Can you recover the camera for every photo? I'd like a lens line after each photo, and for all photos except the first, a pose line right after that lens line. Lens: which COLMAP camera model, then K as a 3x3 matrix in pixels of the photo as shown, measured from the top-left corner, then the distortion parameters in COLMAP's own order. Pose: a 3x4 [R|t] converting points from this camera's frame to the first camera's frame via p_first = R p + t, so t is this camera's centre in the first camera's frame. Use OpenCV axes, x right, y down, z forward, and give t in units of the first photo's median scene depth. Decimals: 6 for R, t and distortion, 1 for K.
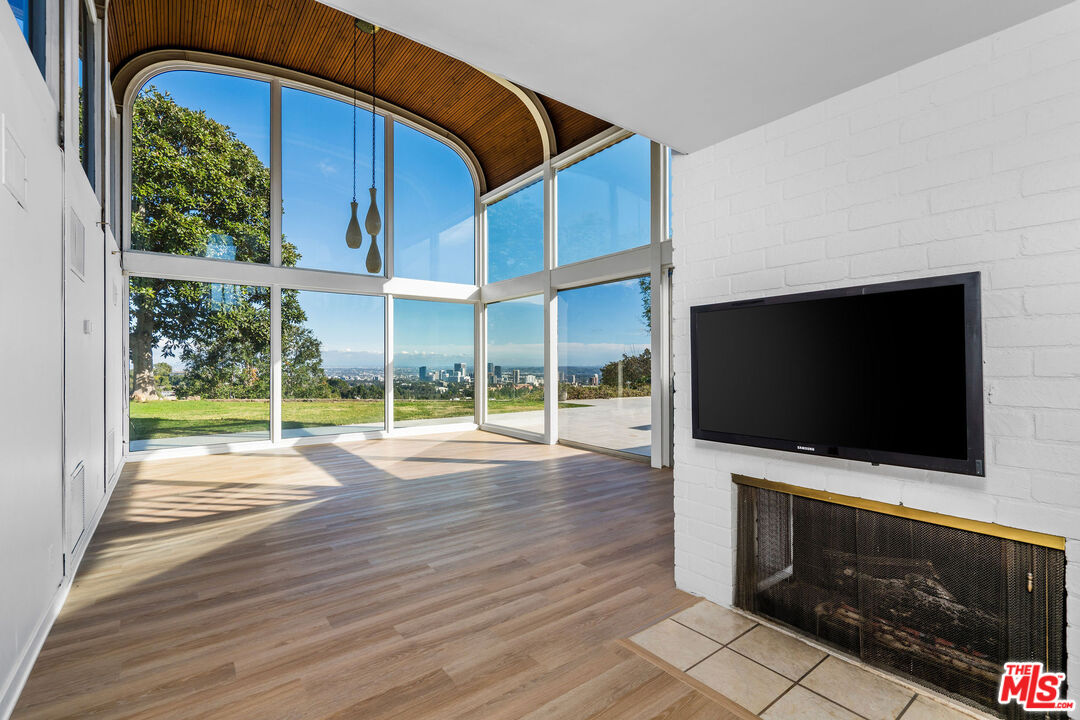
lens RADIAL K [[493.1, 0, 543.2], [0, 493.1, 363.4], [0, 0, 1]] dist [0.002631, -0.001007]
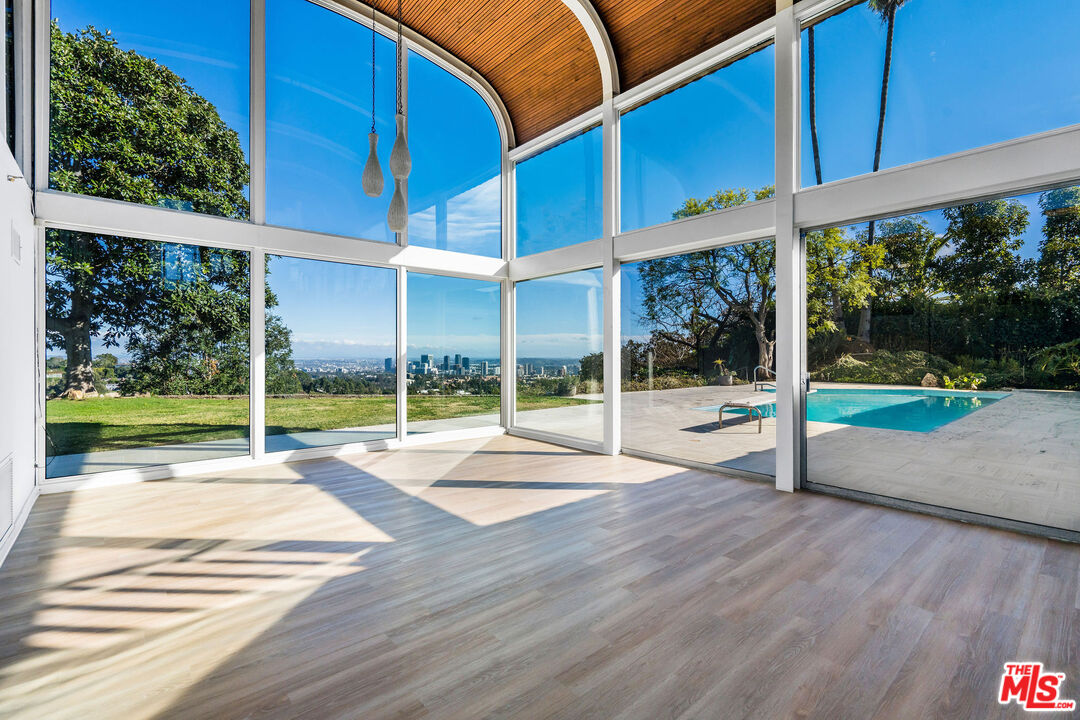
lens RADIAL K [[493.1, 0, 544.4], [0, 493.1, 356.1], [0, 0, 1]] dist [0.002631, -0.001007]
pose [[0.997697, 0.000754, 0.067819, -0.070704], [-0.000906, 0.999997, 0.002210, 0.000940], [-0.067817, -0.002267, 0.997695, 0.099281]]
